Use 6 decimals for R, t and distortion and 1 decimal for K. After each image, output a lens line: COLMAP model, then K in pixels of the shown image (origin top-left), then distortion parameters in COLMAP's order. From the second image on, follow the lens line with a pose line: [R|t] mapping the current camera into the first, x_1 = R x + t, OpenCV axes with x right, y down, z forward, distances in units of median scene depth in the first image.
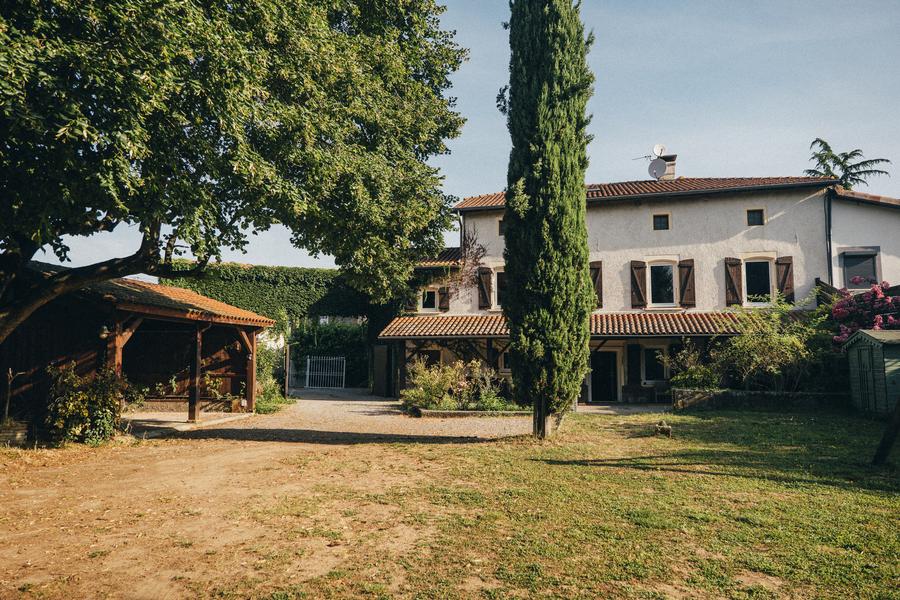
lens RADIAL K [[625.5, 0, 450.0], [0, 625.5, 300.0], [0, 0, 1]] dist [0.004637, 0.002043]
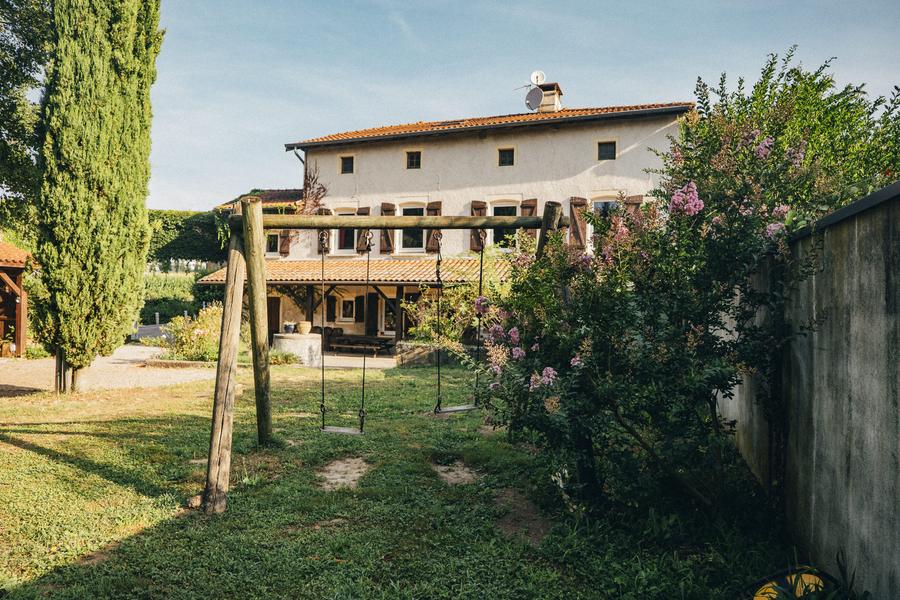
lens RADIAL K [[620.3, 0, 450.0], [0, 620.3, 300.0], [0, 0, 1]] dist [-0.012294, 0.000453]
pose [[0.996073, 0.014243, -0.087377, 0.343958], [-0.007380, 0.996898, 0.078364, 0.010191], [0.088222, -0.077411, 0.993088, 0.101324]]
